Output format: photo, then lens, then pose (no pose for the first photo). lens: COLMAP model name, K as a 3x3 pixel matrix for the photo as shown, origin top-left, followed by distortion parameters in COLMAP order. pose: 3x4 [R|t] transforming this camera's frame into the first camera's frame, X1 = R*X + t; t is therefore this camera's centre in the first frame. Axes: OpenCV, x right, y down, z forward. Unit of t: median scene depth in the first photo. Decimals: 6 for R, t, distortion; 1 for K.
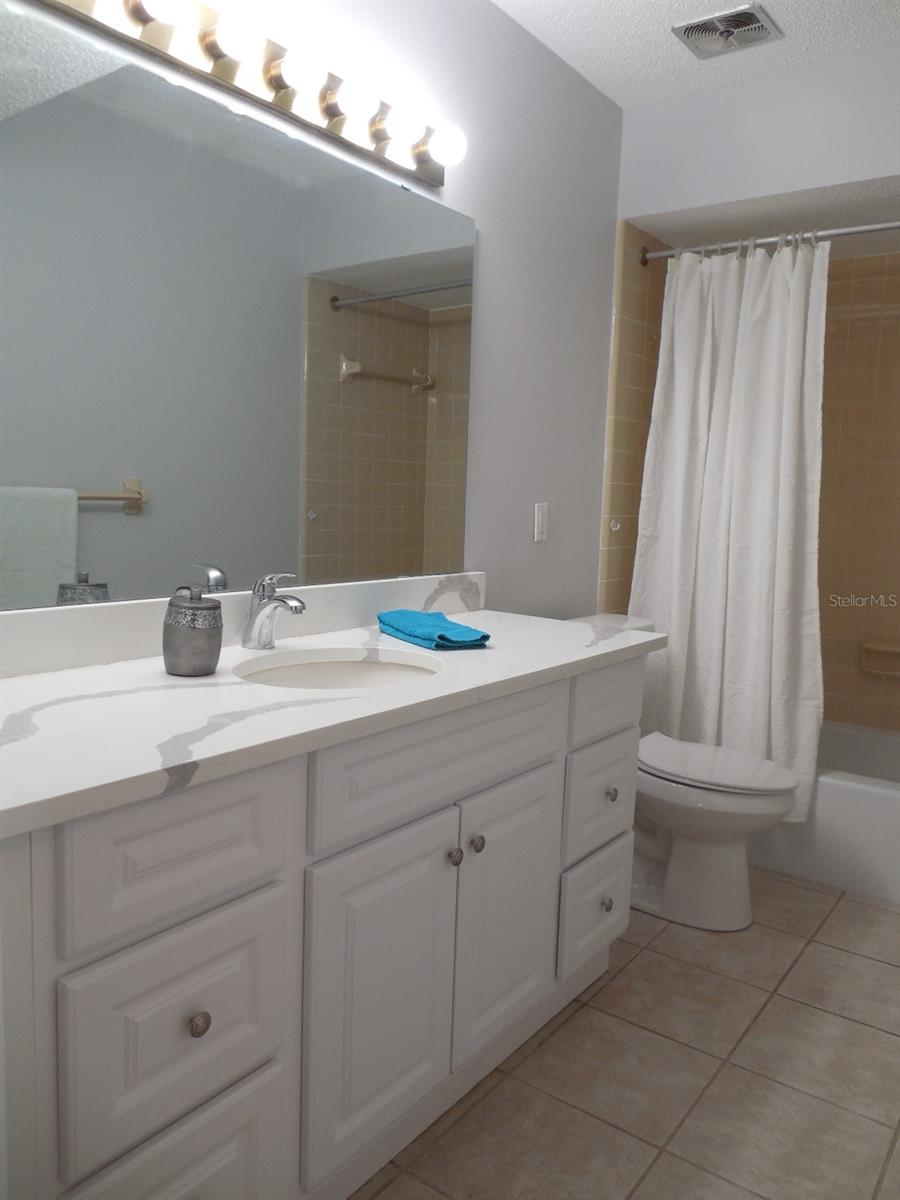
lens RADIAL K [[901.7, 0, 458.9], [0, 901.7, 597.6], [0, 0, 1]] dist [-0.005881, 0.000618]
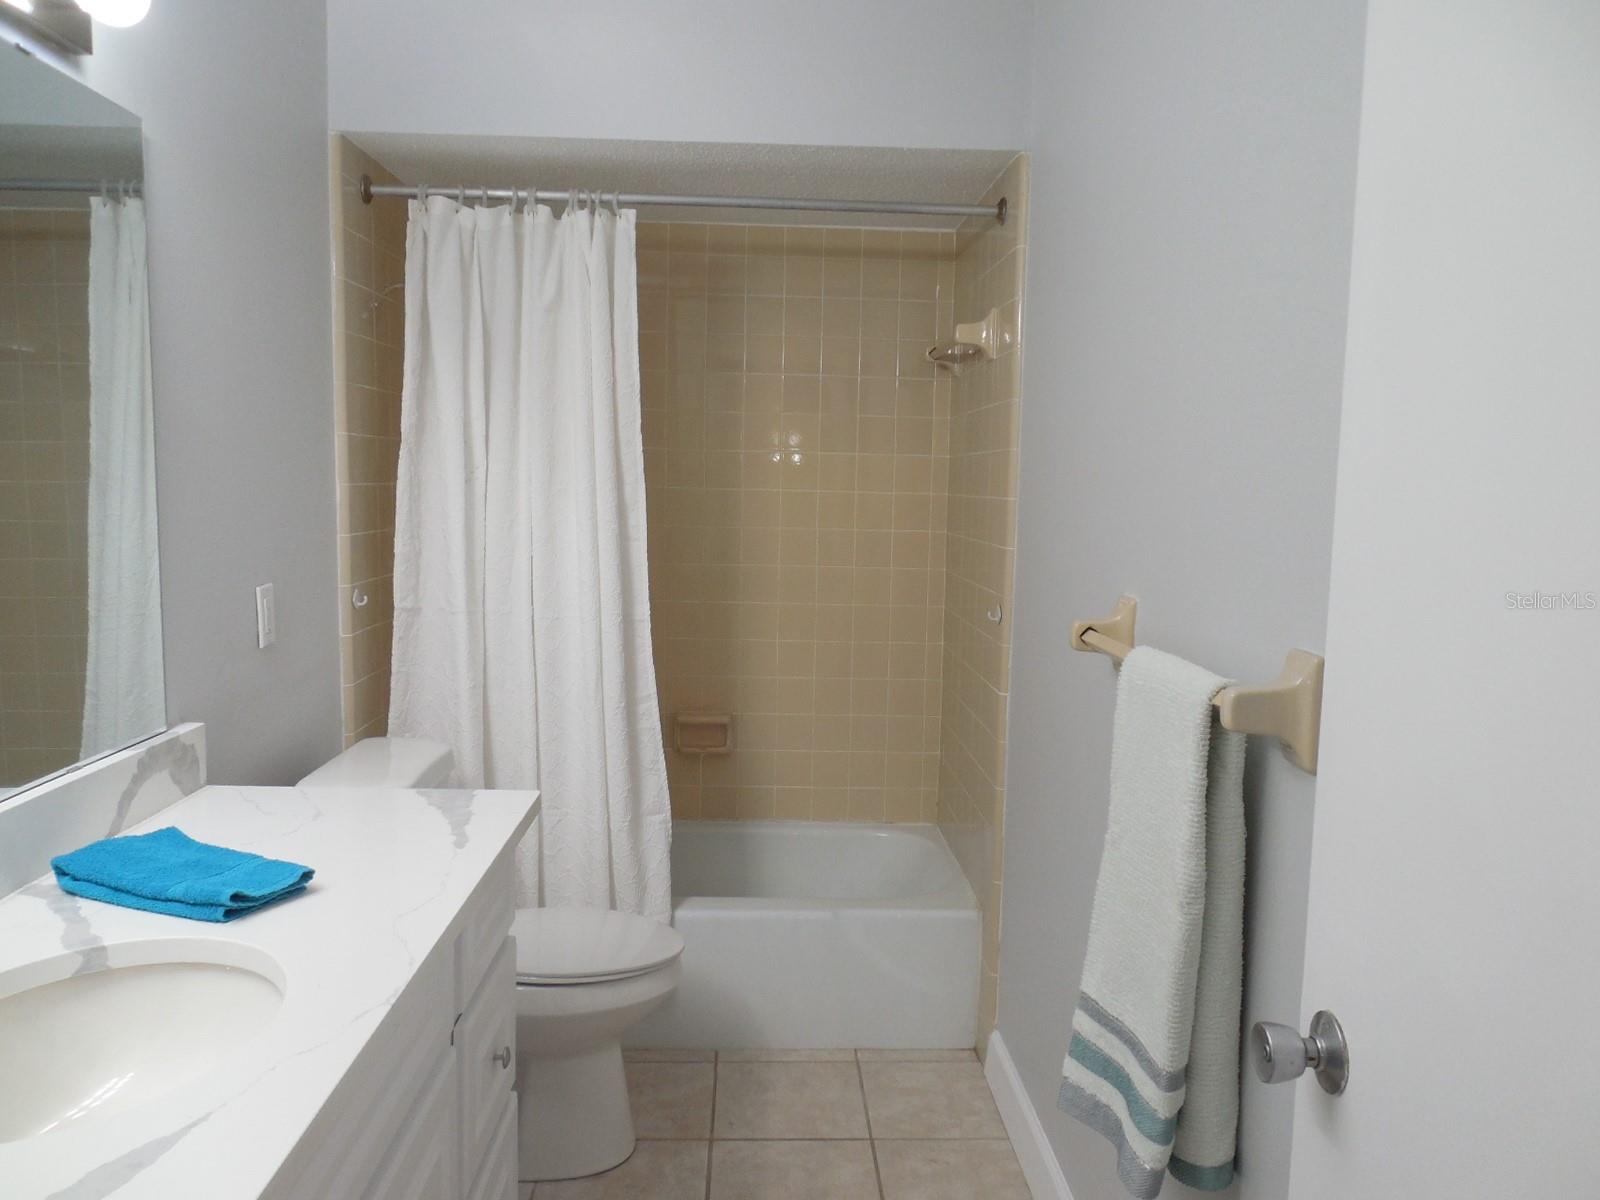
lens RADIAL K [[1202.2, 0, 800.1], [0, 1202.2, 595.7], [0, 0, 1]] dist [-0.005881, 0.000618]
pose [[0.783687, -0.079773, 0.616012, -0.122738], [0.079334, 0.996452, 0.028112, -0.088214], [-0.616069, 0.026840, 0.787235, 0.126892]]
